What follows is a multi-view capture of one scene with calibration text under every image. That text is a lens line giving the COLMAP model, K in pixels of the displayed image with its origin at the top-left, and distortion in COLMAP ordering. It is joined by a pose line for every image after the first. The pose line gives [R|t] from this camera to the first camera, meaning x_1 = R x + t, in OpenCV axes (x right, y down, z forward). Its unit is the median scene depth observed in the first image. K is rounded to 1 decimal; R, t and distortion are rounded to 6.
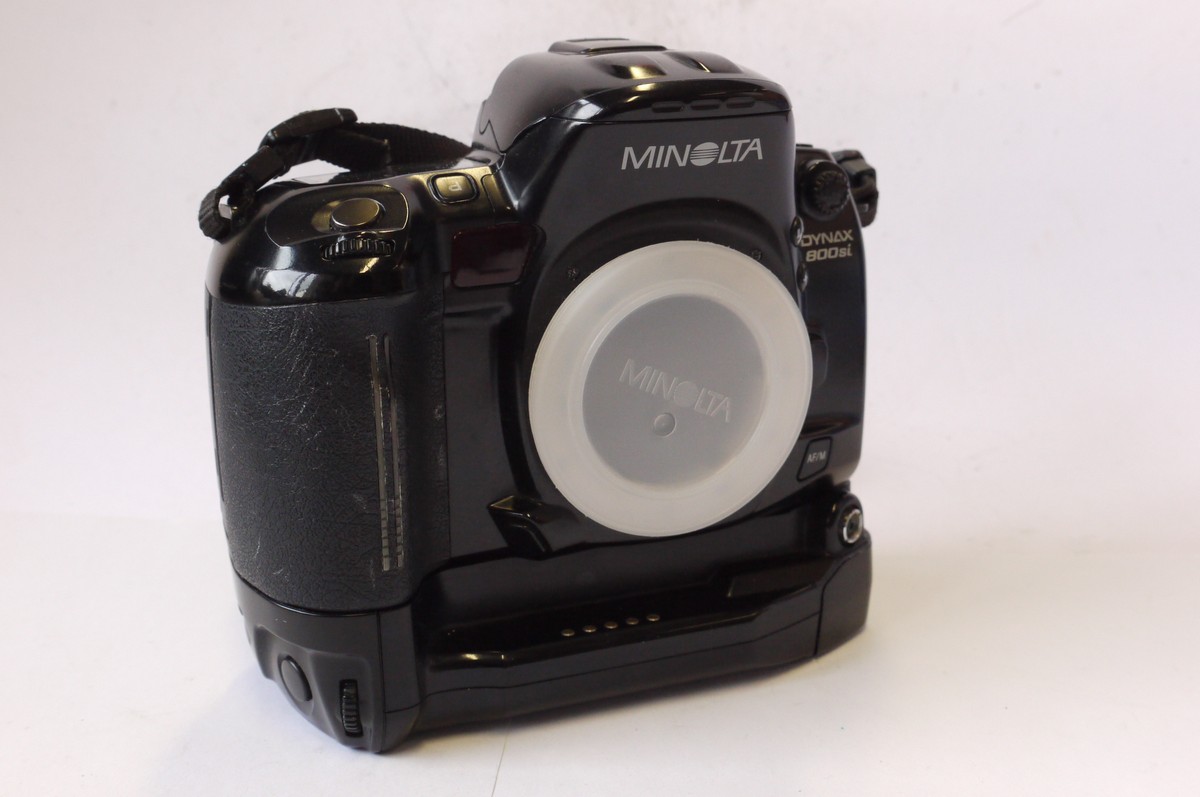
lens RADIAL K [[1679.9, 0, 599.1], [0, 1679.9, 402.3], [0, 0, 1]] dist [-0.197545, 0.000000]
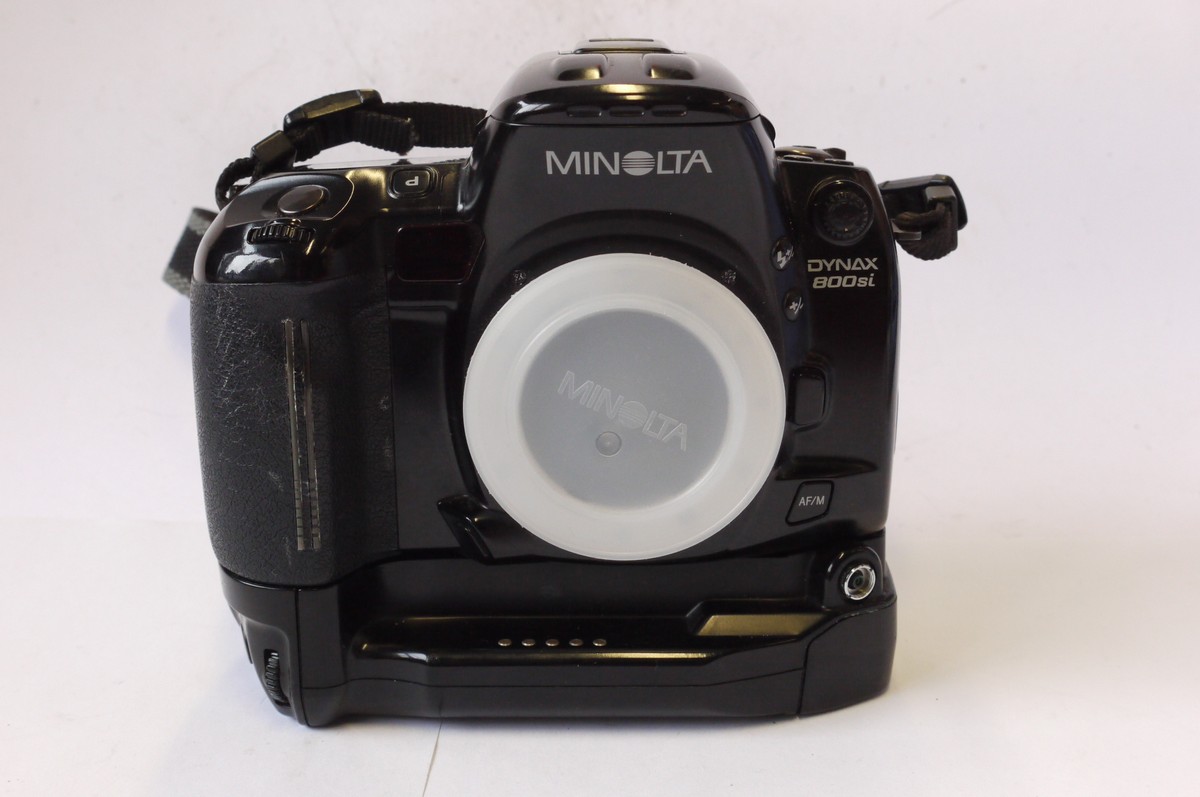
lens RADIAL K [[1679.9, 0, 599.8], [0, 1679.9, 394.1], [0, 0, 1]] dist [-0.197545, 0.000000]
pose [[0.920801, 0.111108, -0.373872, 0.394343], [-0.112479, 0.993487, 0.018225, -0.032093], [0.373462, 0.025271, 0.927301, 0.112075]]
